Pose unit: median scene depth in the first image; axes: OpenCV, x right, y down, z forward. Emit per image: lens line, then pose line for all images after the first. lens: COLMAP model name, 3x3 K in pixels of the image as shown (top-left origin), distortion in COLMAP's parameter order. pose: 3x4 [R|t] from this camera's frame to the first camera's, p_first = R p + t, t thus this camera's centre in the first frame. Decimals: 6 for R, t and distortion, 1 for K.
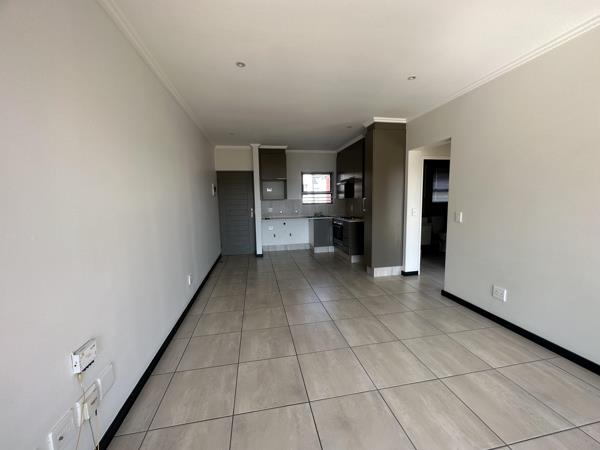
lens RADIAL K [[238.5, 0, 300.0], [0, 238.5, 225.0], [0, 0, 1]] dist [0.000113, 0.000006]
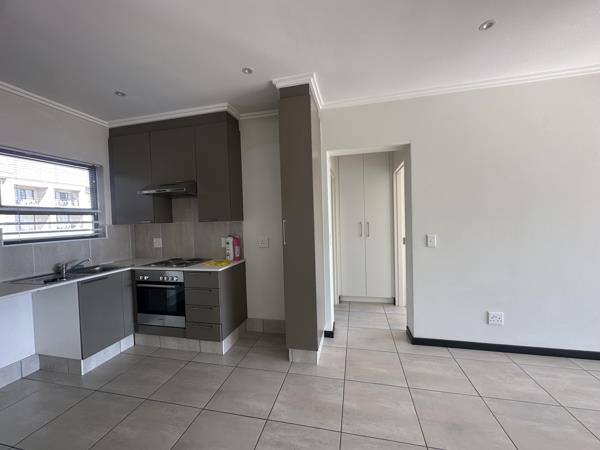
lens RADIAL K [[238.5, 0, 300.0], [0, 238.5, 225.0], [0, 0, 1]] dist [0.000113, 0.000006]
pose [[0.403925, -0.016927, 0.914635, -0.134917], [0.121355, 0.991984, -0.035235, -0.057038], [-0.906707, 0.125228, 0.402741, 0.543474]]
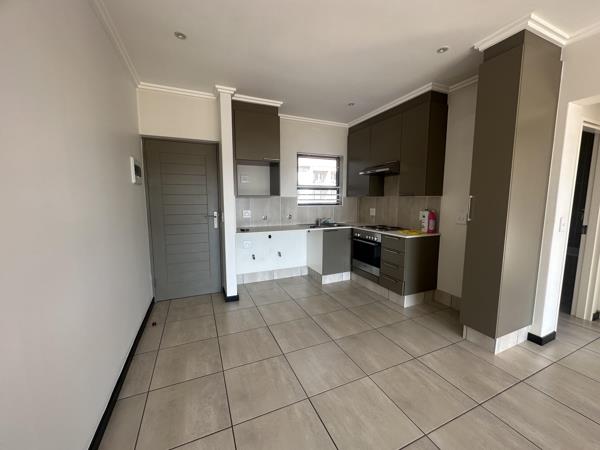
lens RADIAL K [[238.5, 0, 300.0], [0, 238.5, 225.0], [0, 0, 1]] dist [0.000113, 0.000006]
pose [[0.974760, -0.006755, 0.223154, -0.136143], [0.006393, 0.999977, 0.002347, -0.039265], [-0.223165, -0.000862, 0.974780, 0.422637]]
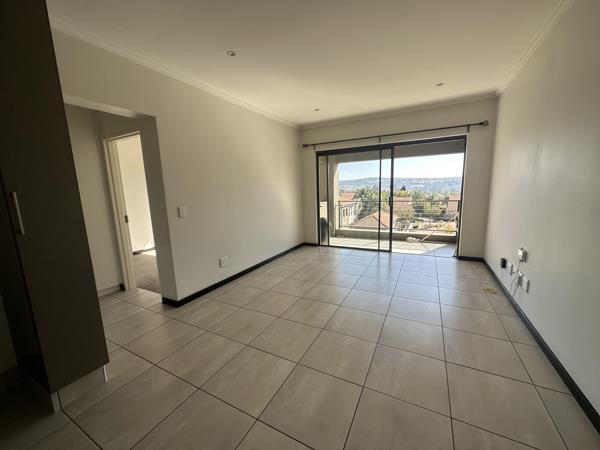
lens RADIAL K [[238.5, 0, 300.0], [0, 238.5, 225.0], [0, 0, 1]] dist [0.000113, 0.000006]
pose [[-0.774925, -0.056449, 0.629527, -0.140734], [0.116530, 0.966170, 0.230079, -0.073386], [-0.621218, 0.251653, -0.742132, 0.718569]]
